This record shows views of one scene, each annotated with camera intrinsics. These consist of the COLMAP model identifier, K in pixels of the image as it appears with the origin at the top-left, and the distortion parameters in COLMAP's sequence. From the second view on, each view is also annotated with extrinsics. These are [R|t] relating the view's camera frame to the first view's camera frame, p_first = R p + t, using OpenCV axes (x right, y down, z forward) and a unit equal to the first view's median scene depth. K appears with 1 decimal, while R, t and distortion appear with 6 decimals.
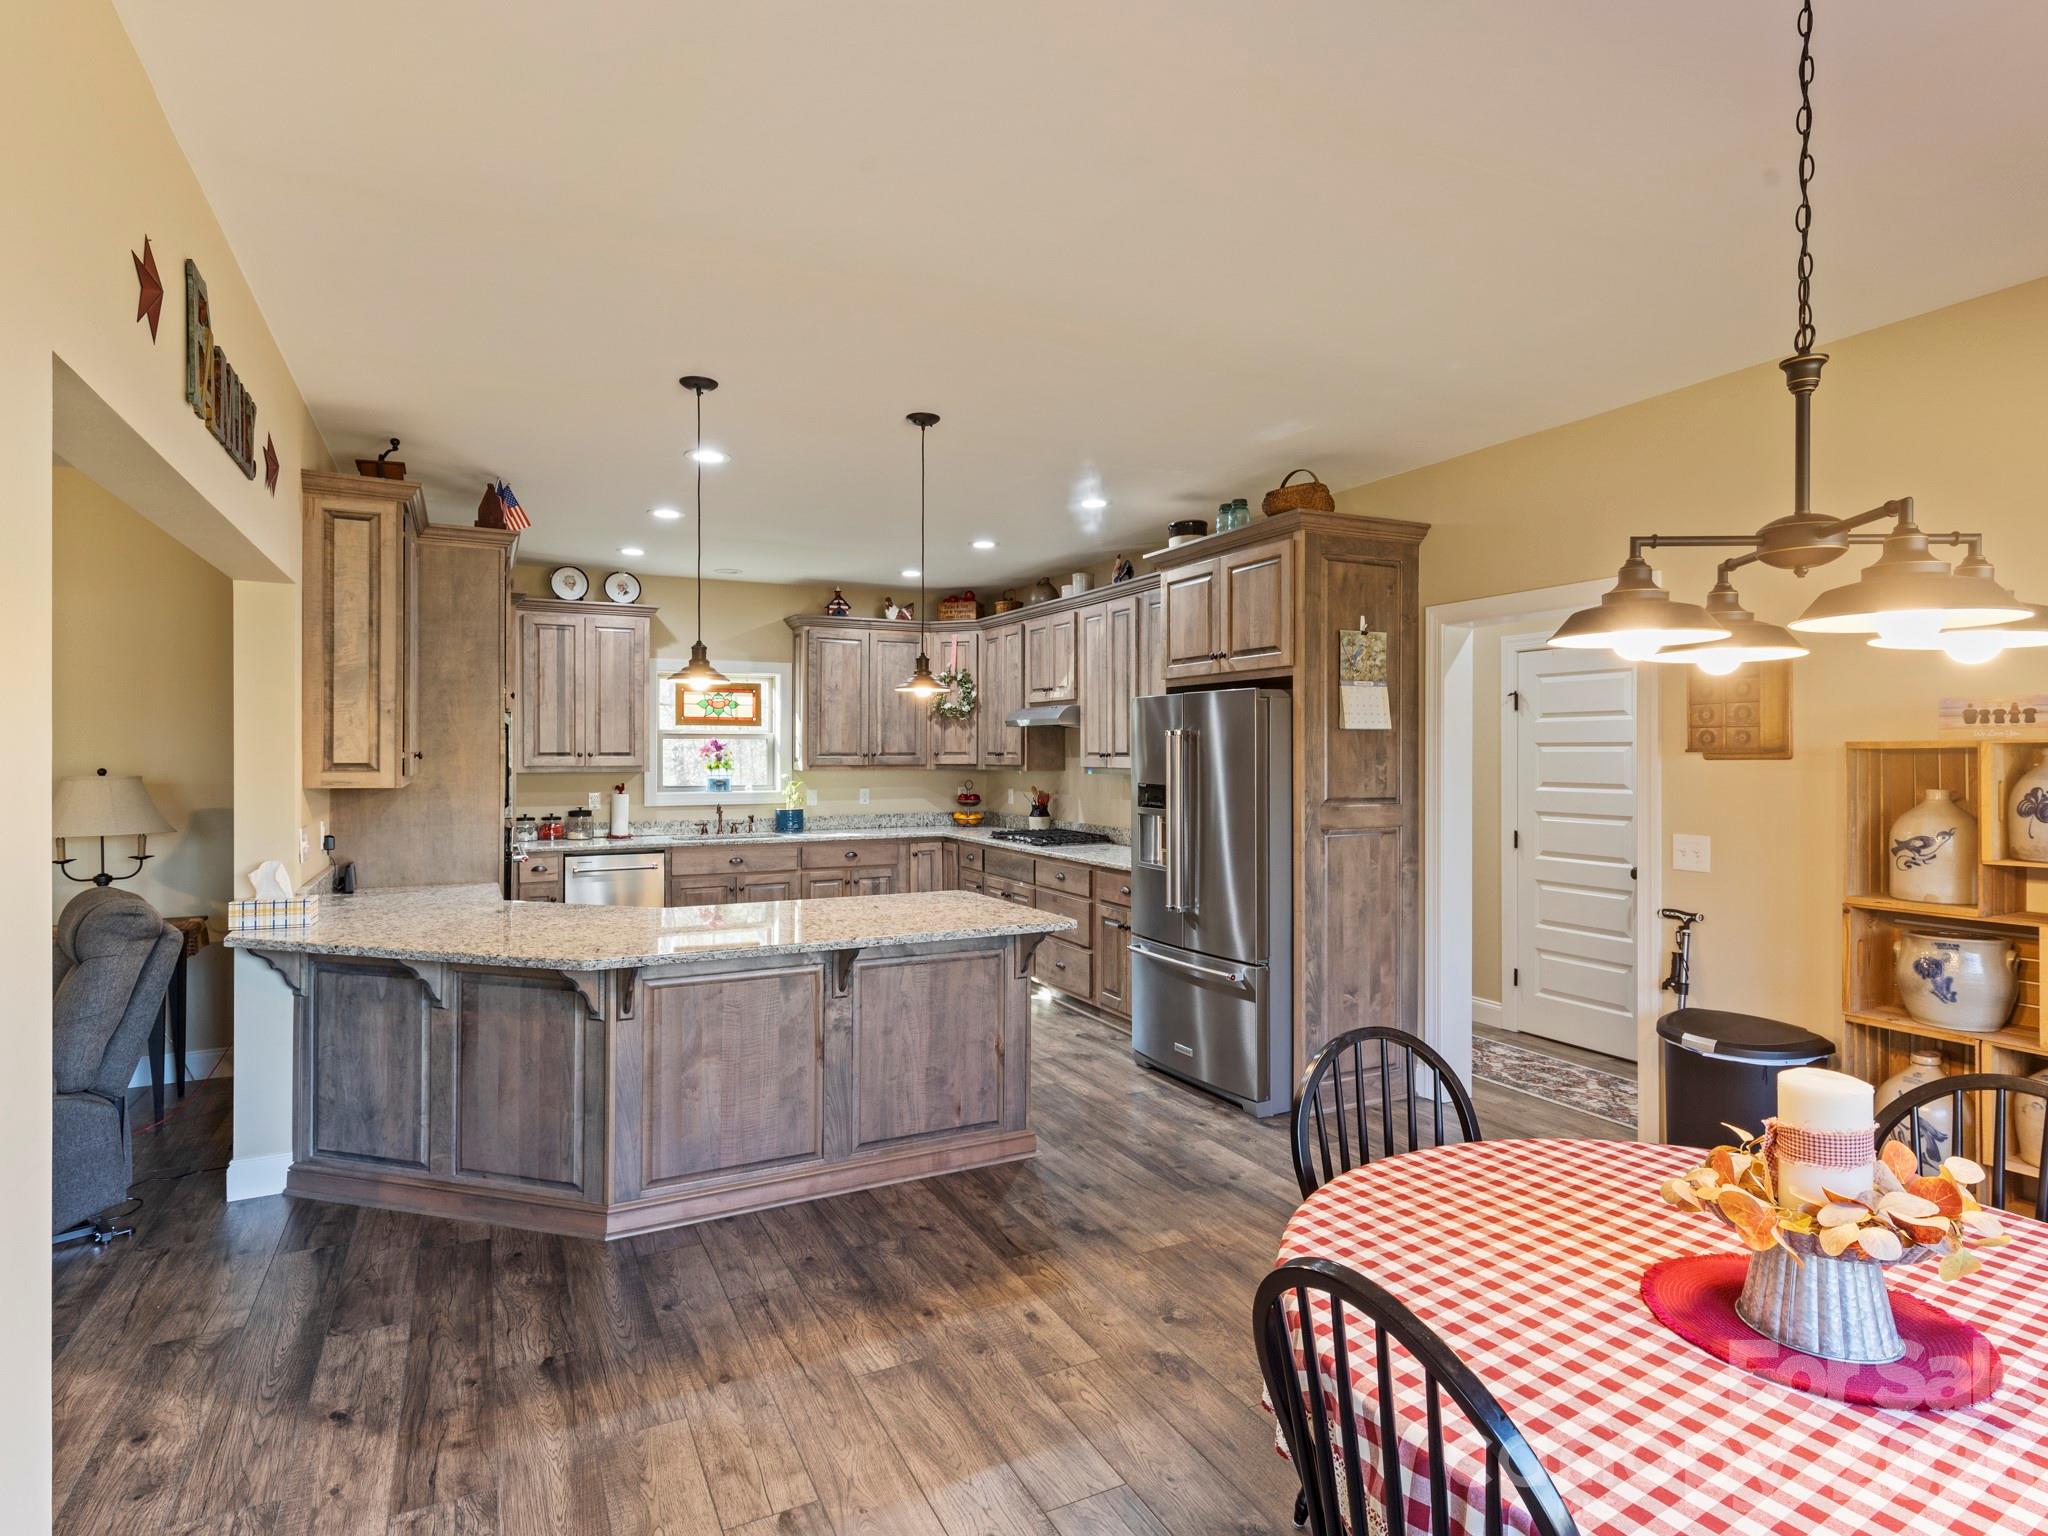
lens RADIAL K [[1094.5, 0, 1032.4], [0, 1094.5, 751.5], [0, 0, 1]] dist [0.005394, -0.000900]
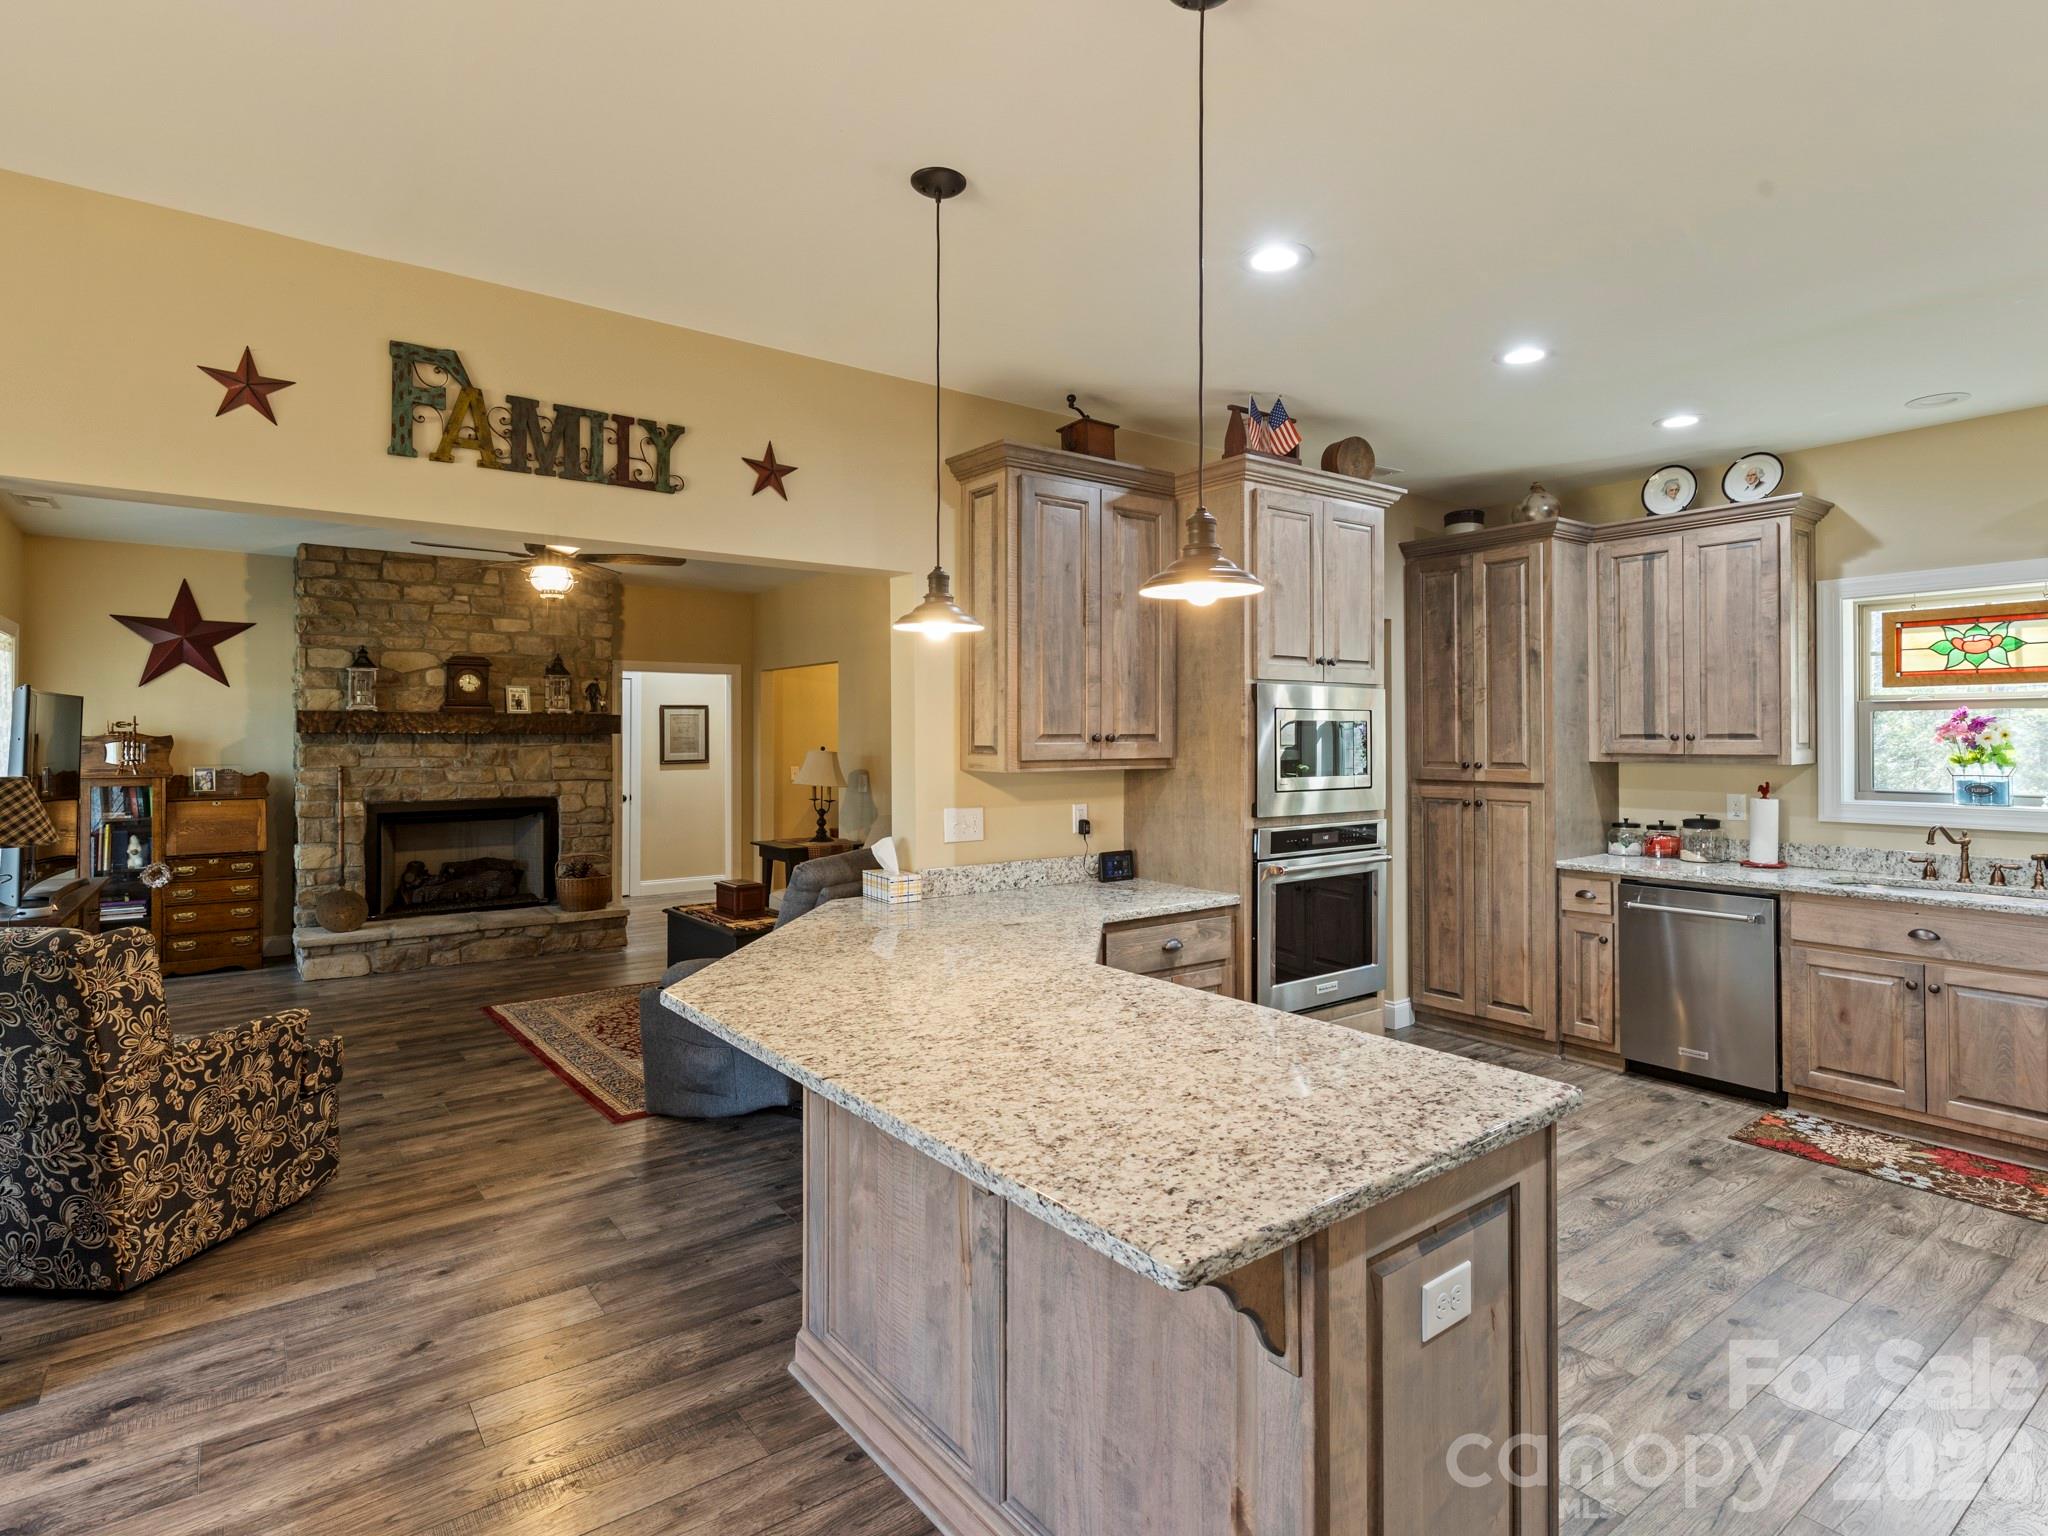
lens RADIAL K [[1070.7, 0, 1019.3], [0, 1070.7, 733.1], [0, 0, 1]] dist [0.014720, -0.001415]
pose [[0.172291, -0.002356, -0.985043, 0.282262], [0.002169, 0.999996, -0.002012, 0.001213], [0.985044, -0.001790, 0.172295, 0.755214]]
